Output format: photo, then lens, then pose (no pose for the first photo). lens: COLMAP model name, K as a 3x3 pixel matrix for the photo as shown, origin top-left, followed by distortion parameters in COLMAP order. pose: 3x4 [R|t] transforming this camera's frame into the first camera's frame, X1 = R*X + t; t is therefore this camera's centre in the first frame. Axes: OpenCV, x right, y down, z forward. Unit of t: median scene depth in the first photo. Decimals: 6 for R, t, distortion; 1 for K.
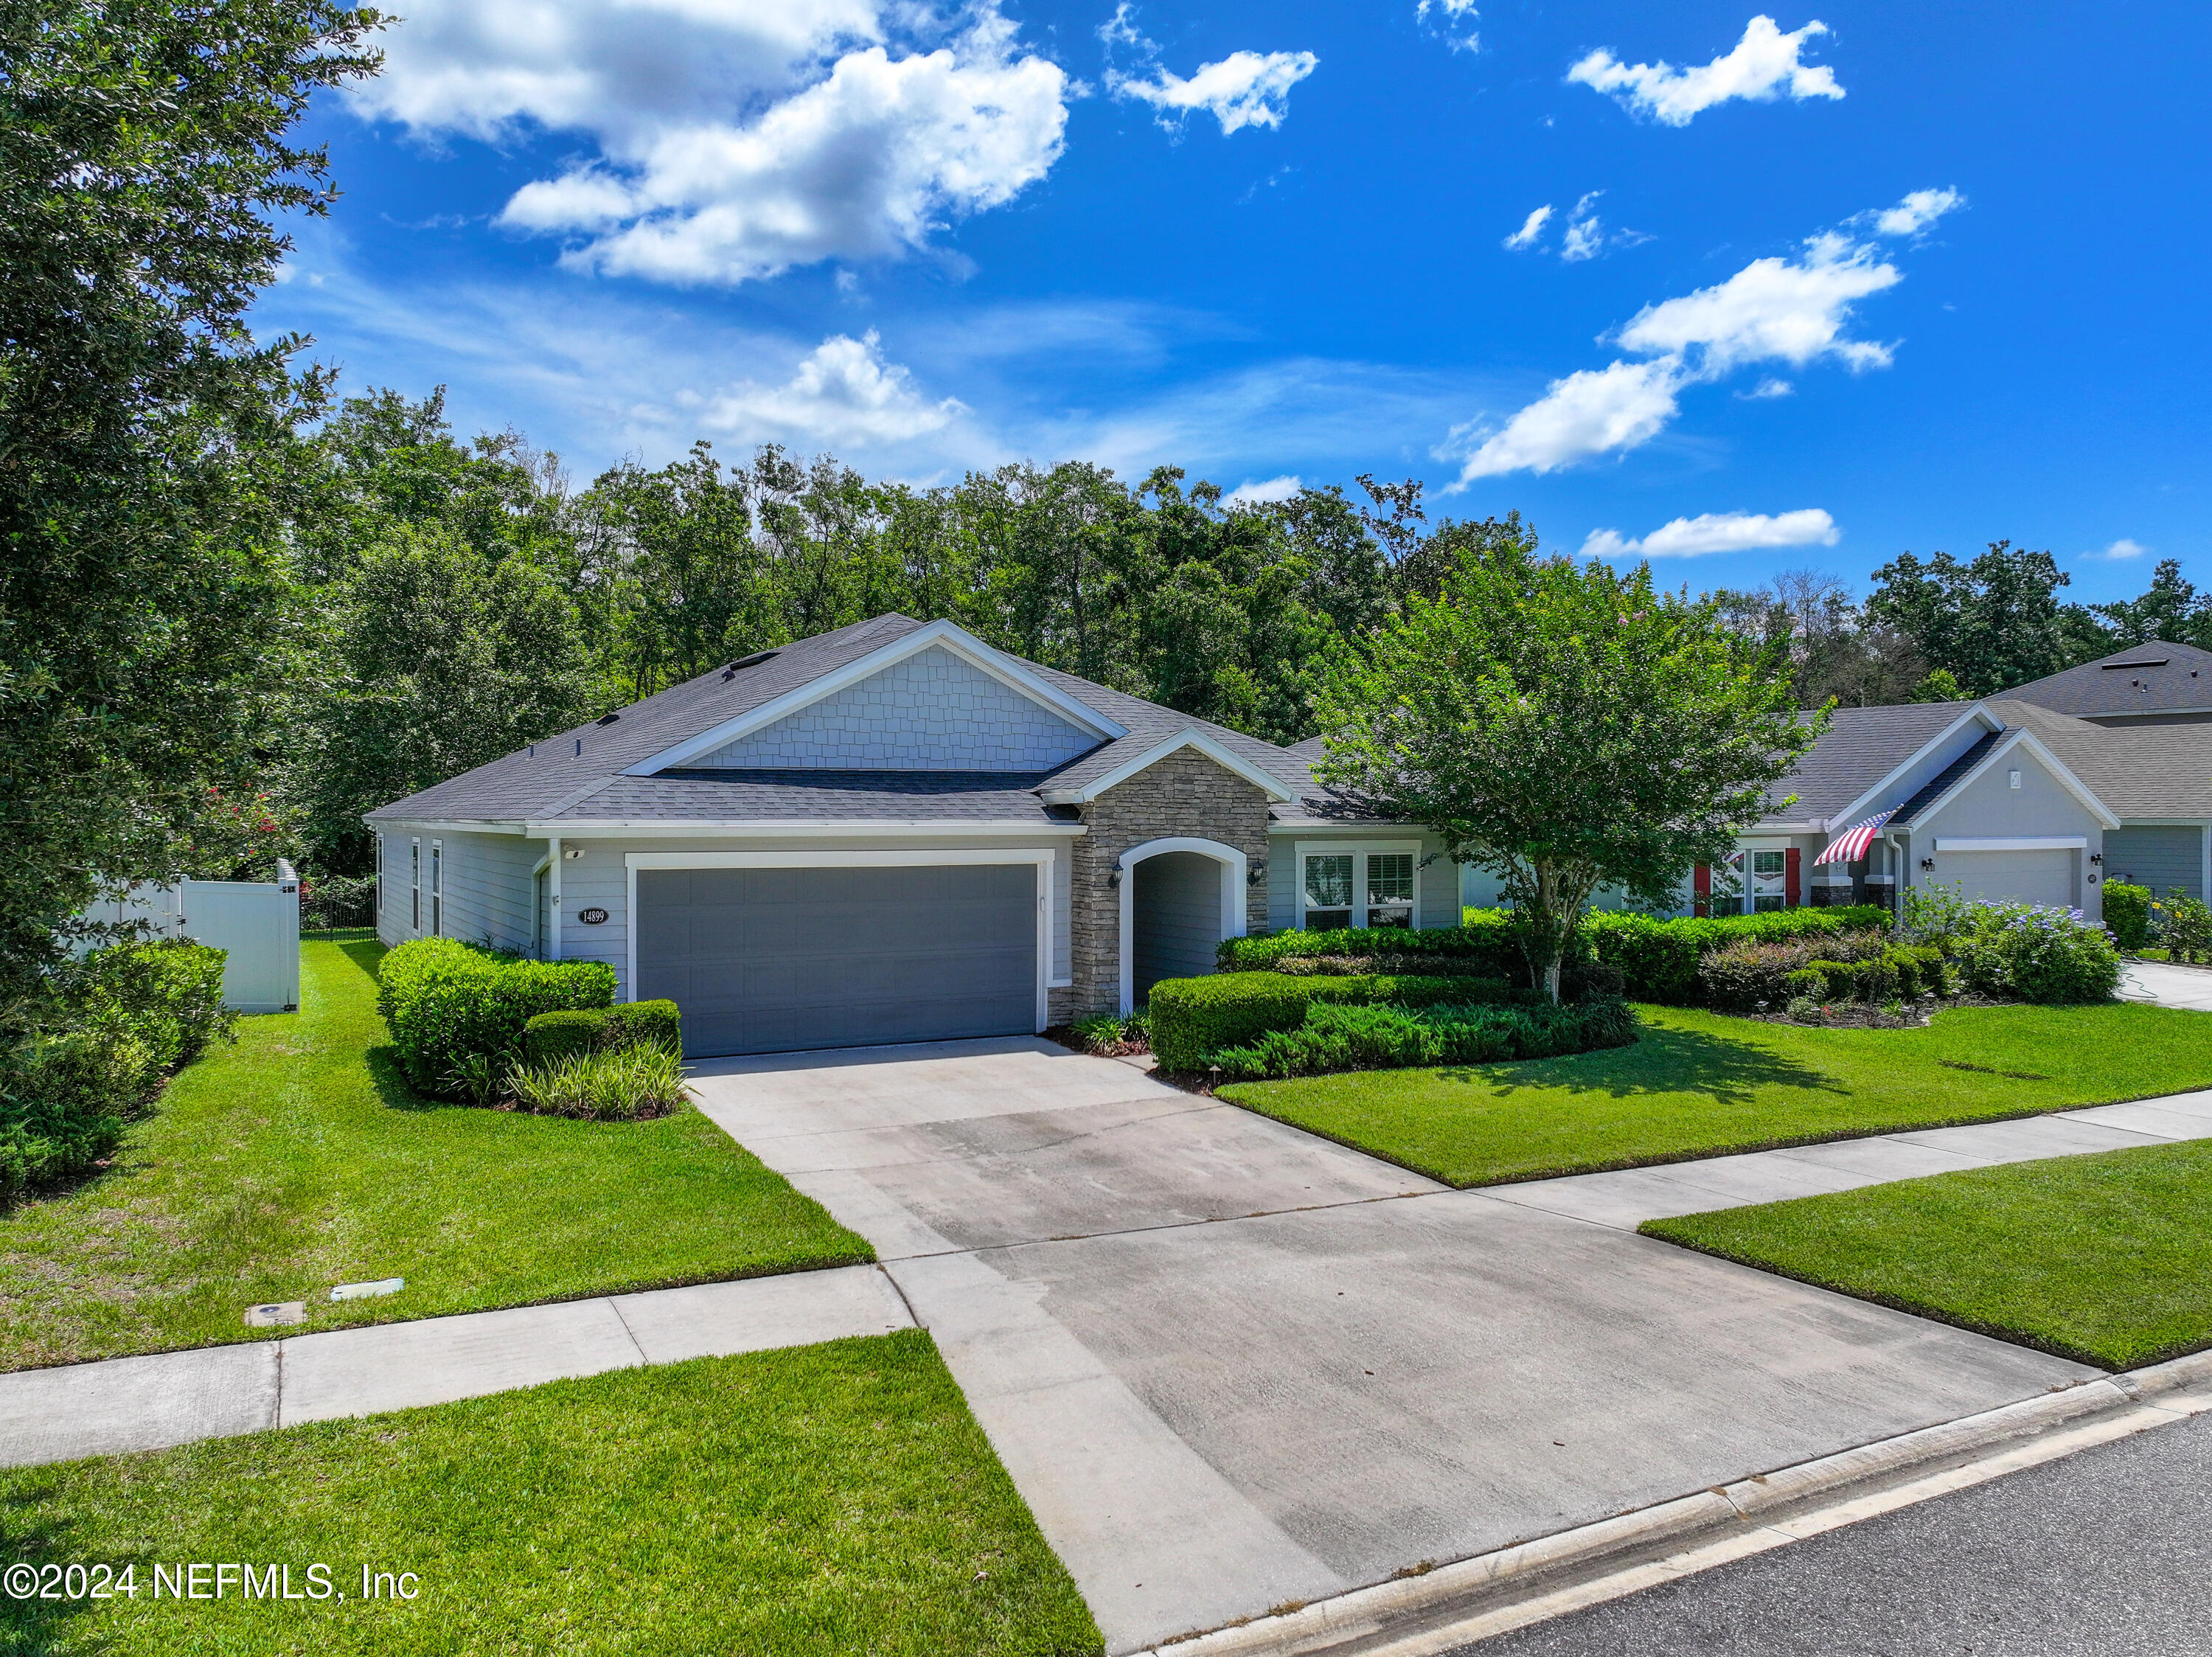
lens RADIAL K [[1538.6, 0, 1106.3], [0, 1538.6, 832.3], [0, 0, 1]] dist [0.002987, 0.001406]
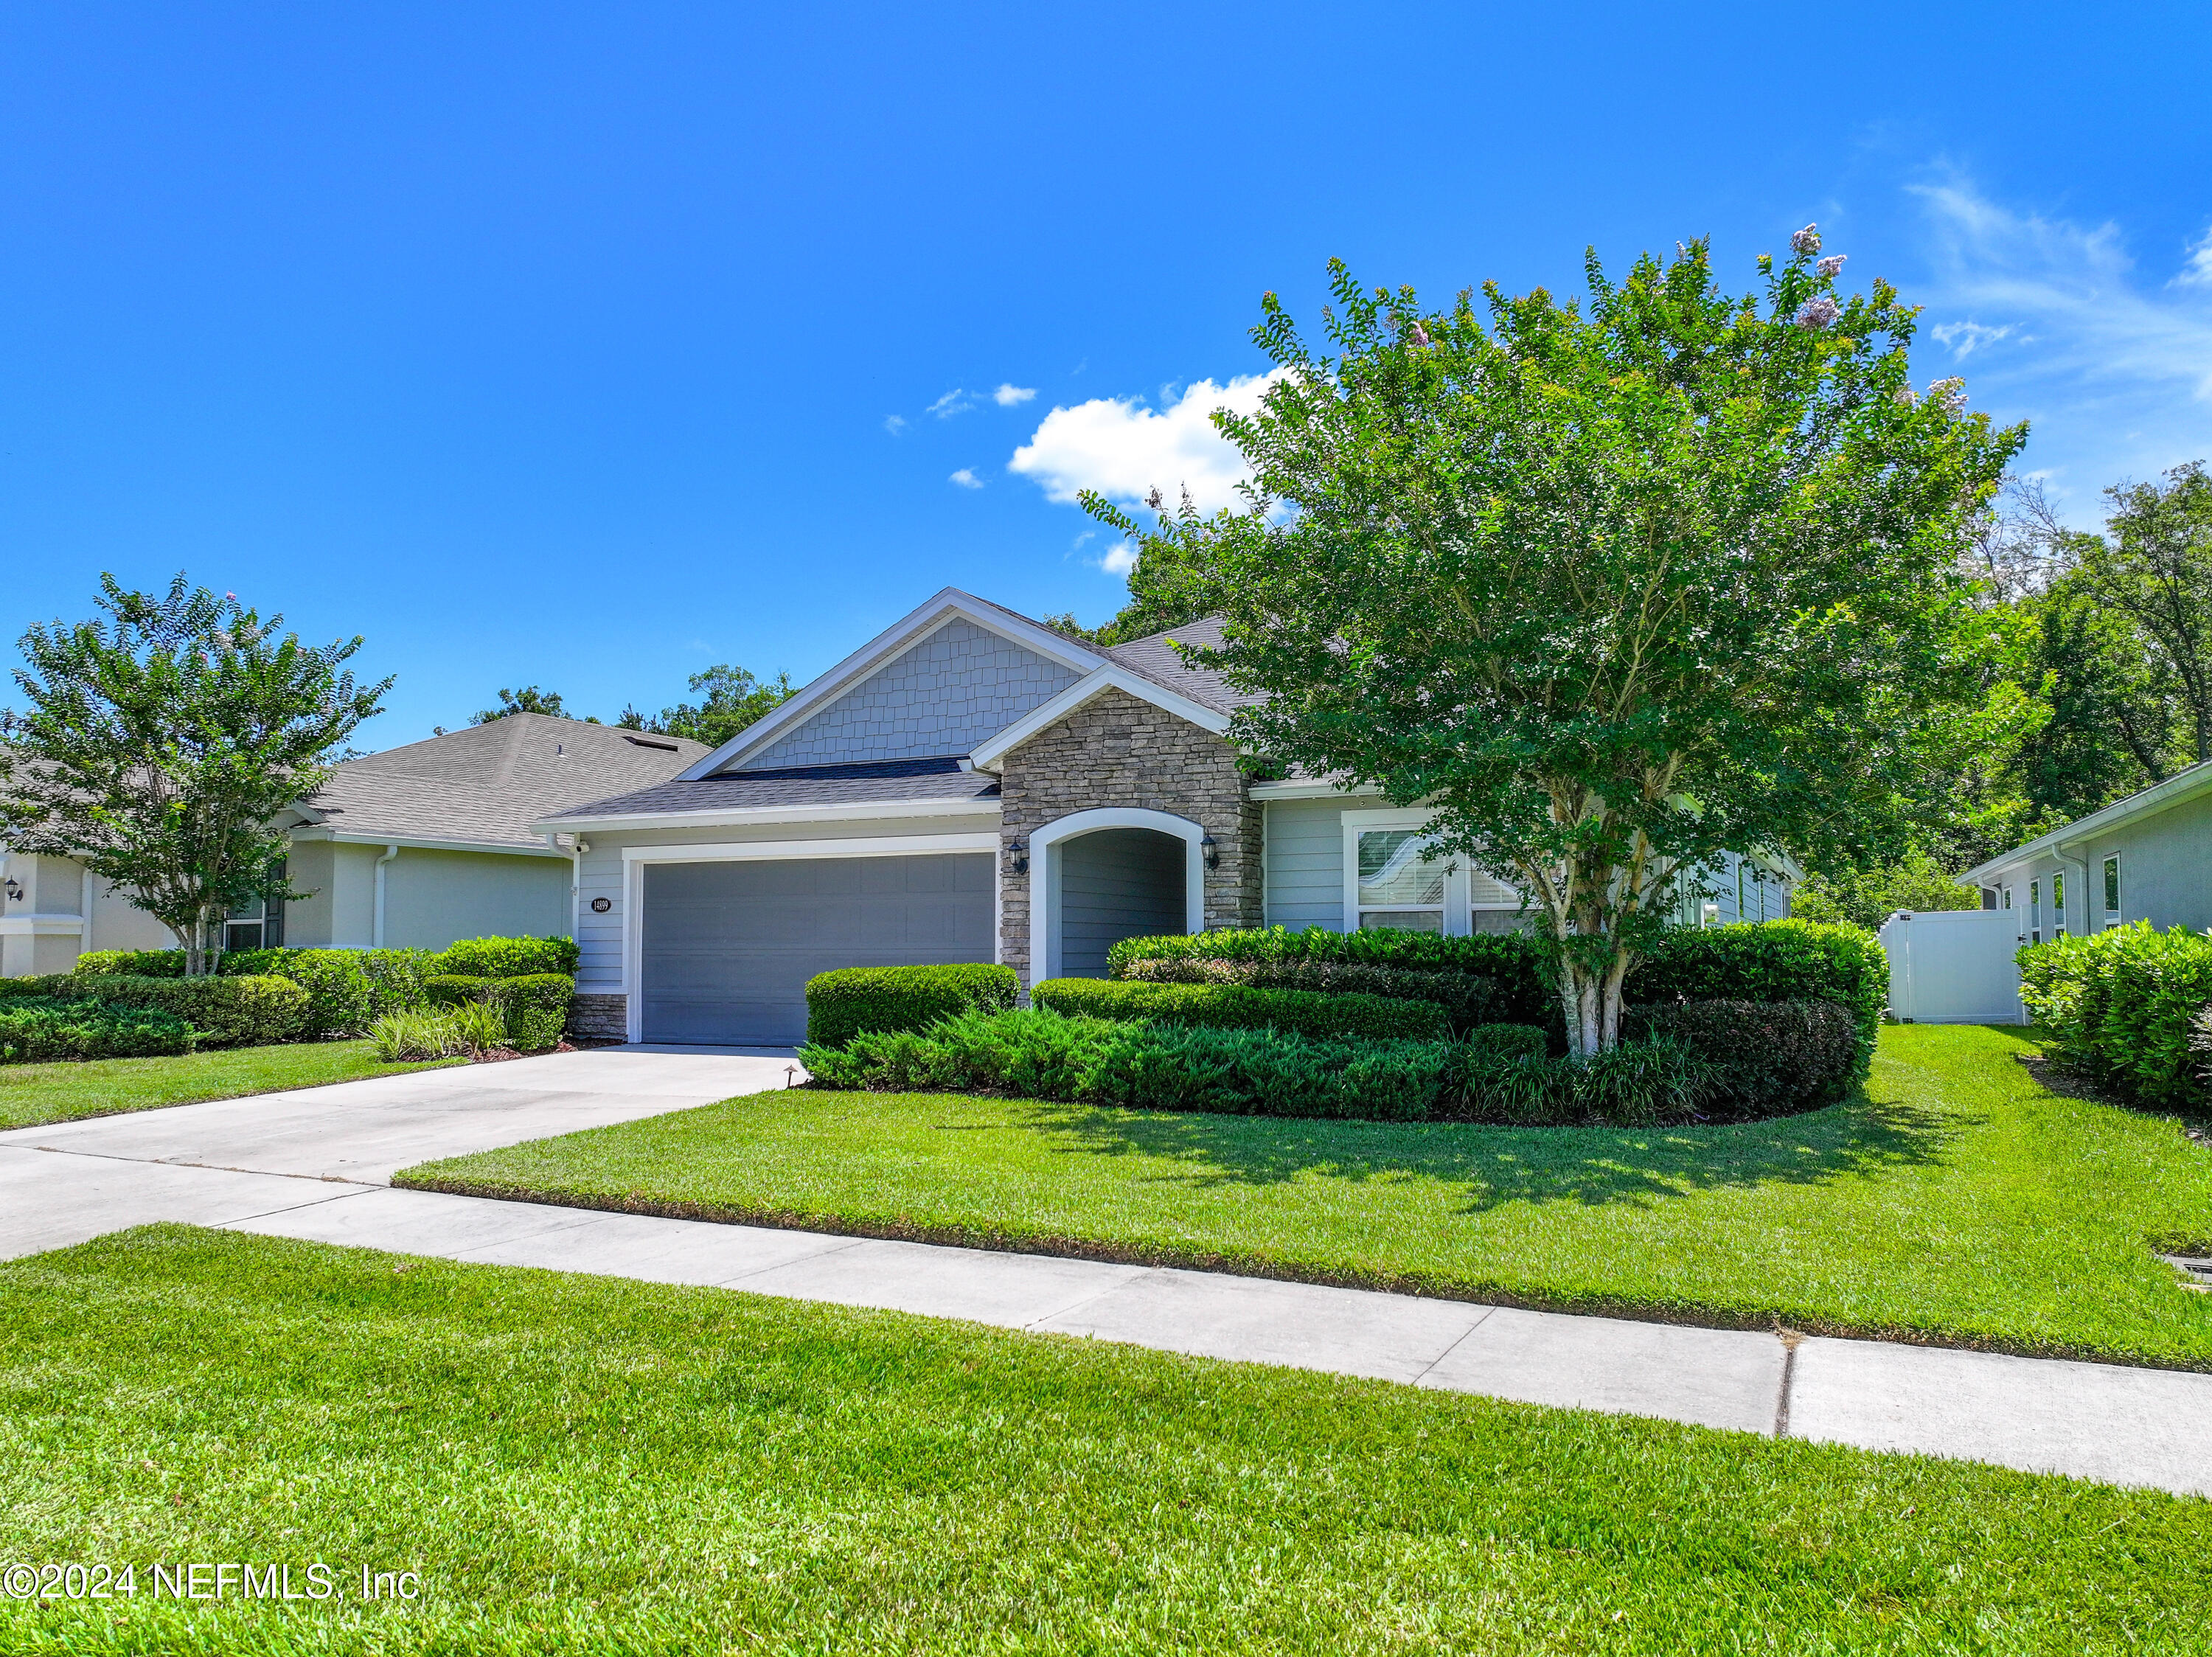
lens RADIAL K [[1554.4, 0, 1155.2], [0, 1554.4, 856.1], [0, 0, 1]] dist [-0.000098, 0.005208]
pose [[0.597254, -0.054292, -0.800213, 0.795205], [-0.005372, 0.997413, -0.071681, 0.096359], [0.802034, 0.047110, 0.595417, 0.642972]]
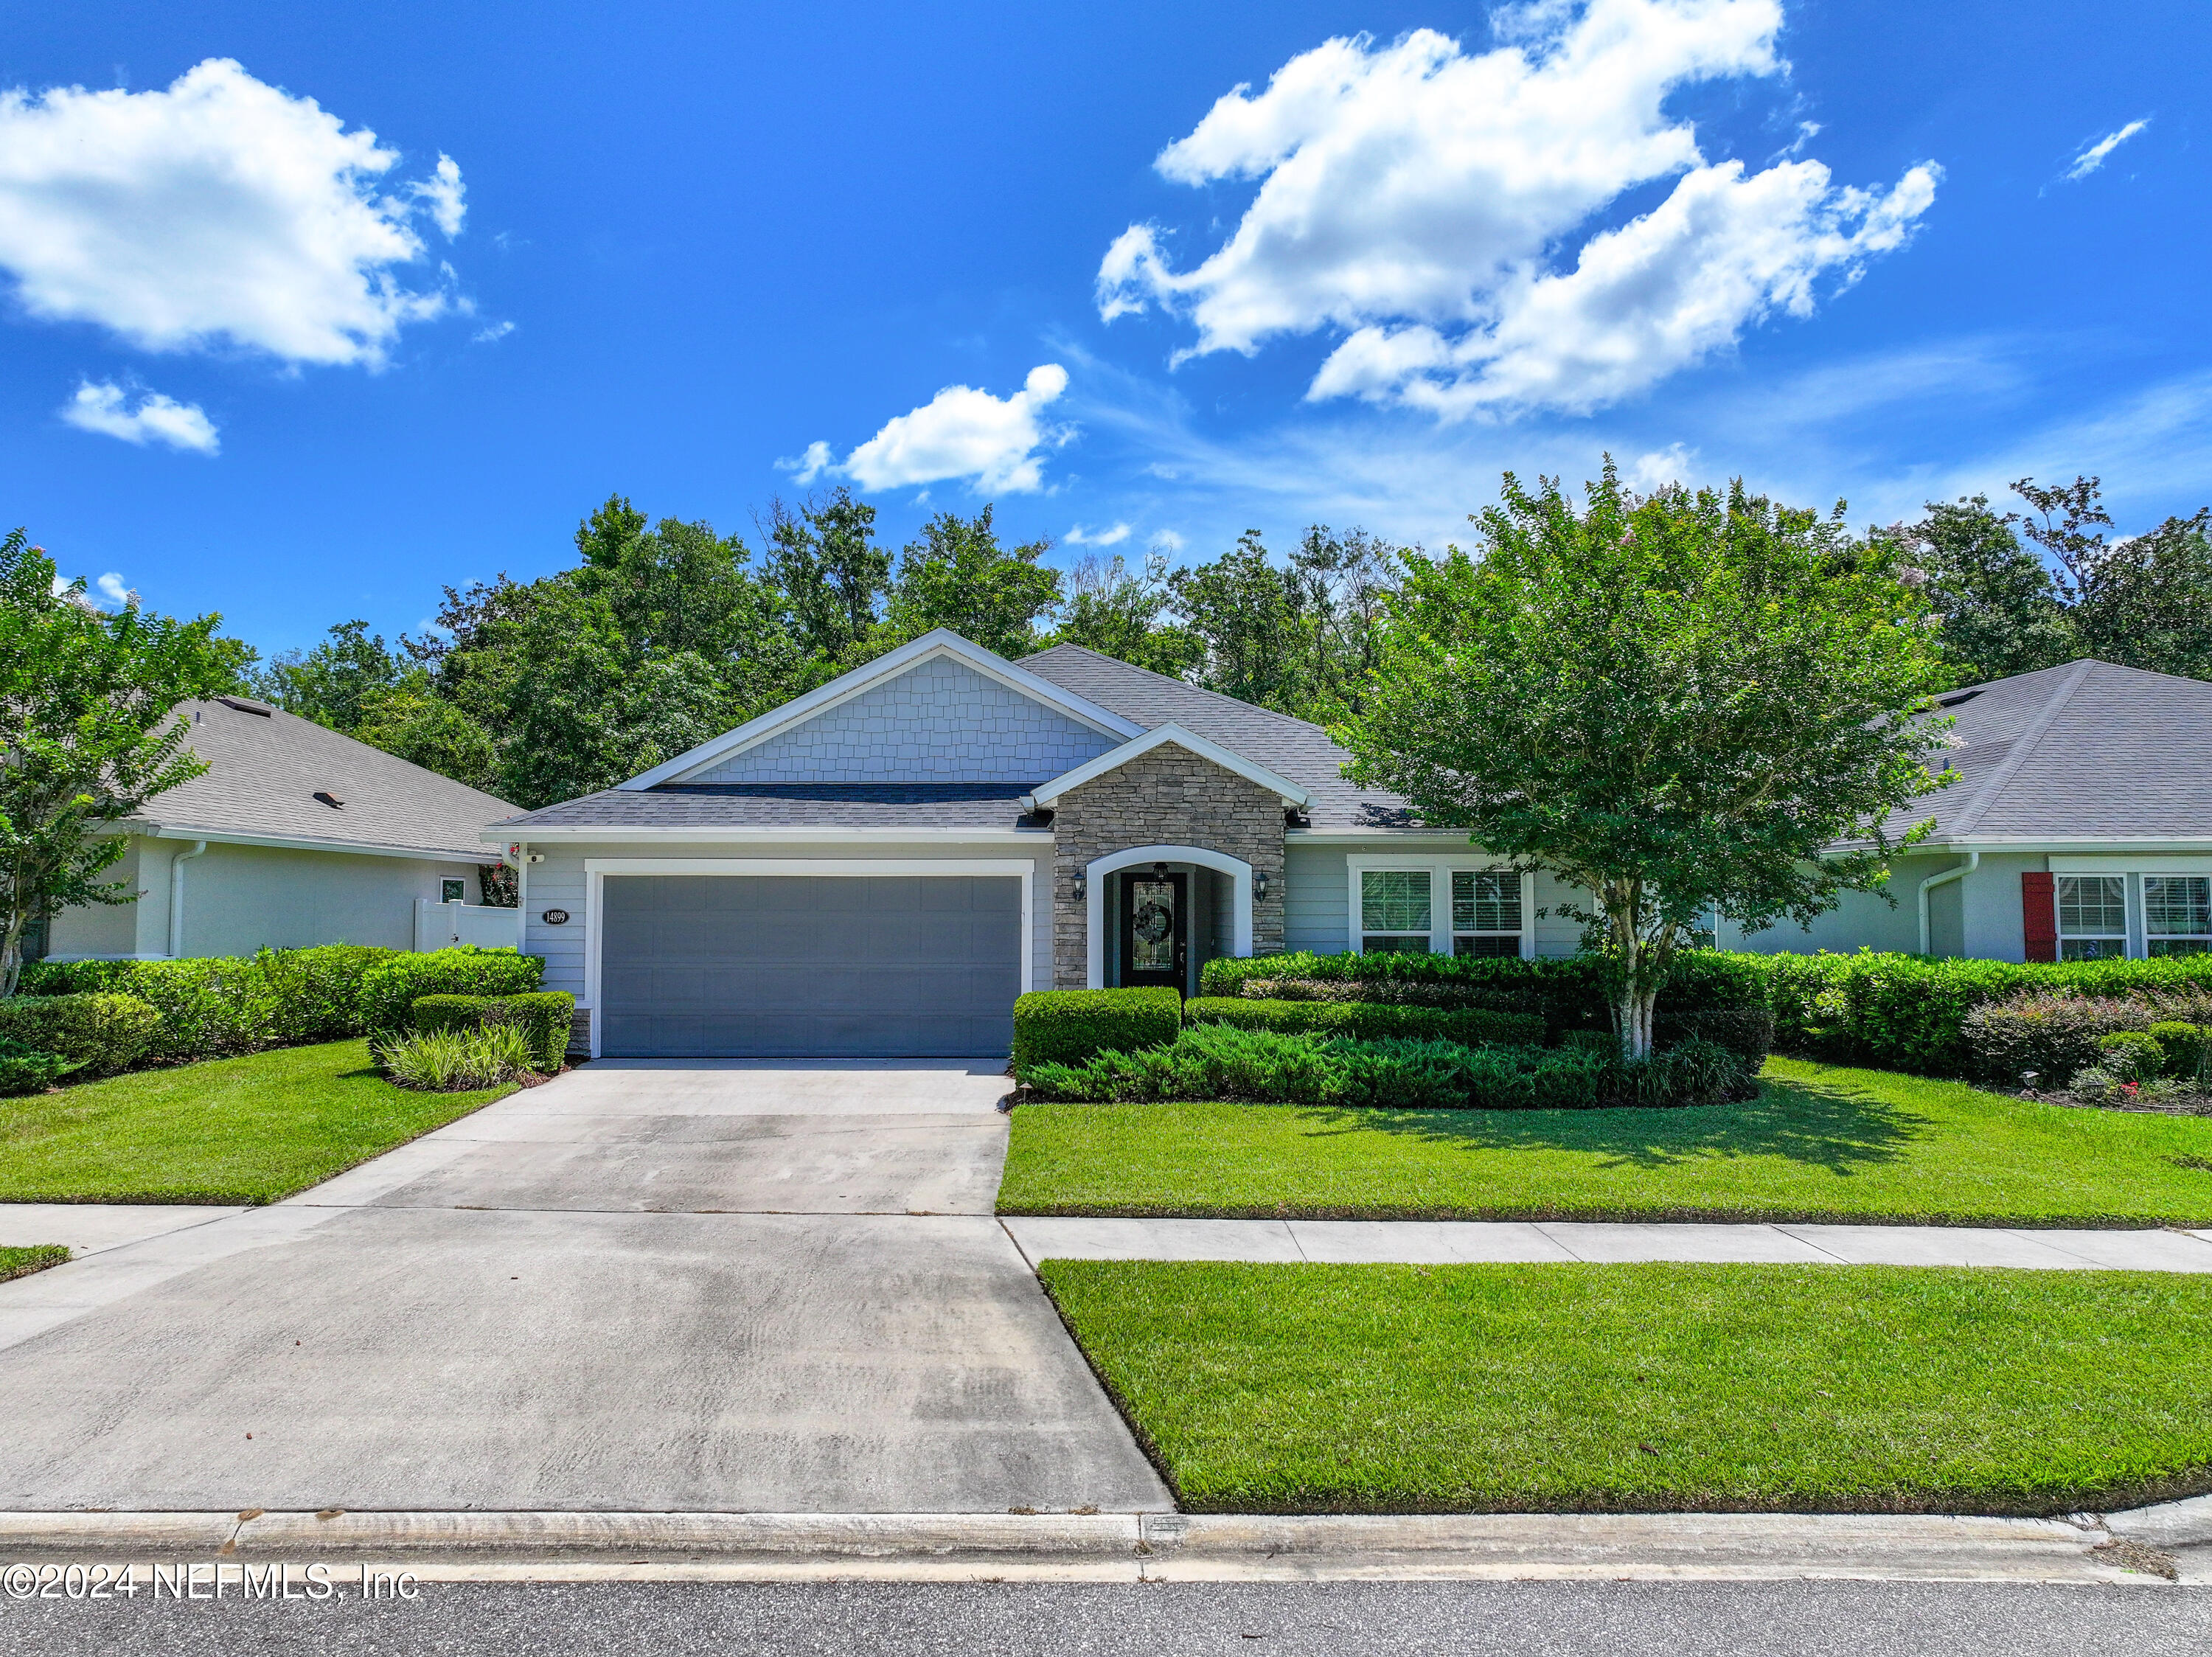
lens RADIAL K [[1533.7, 0, 1116.8], [0, 1533.7, 816.9], [0, 0, 1]] dist [-0.005263, 0.017413]
pose [[0.885116, -0.030470, -0.464372, 0.510442], [-0.004523, 0.997244, -0.074055, 0.061676], [0.465348, 0.067648, 0.882539, 0.226206]]
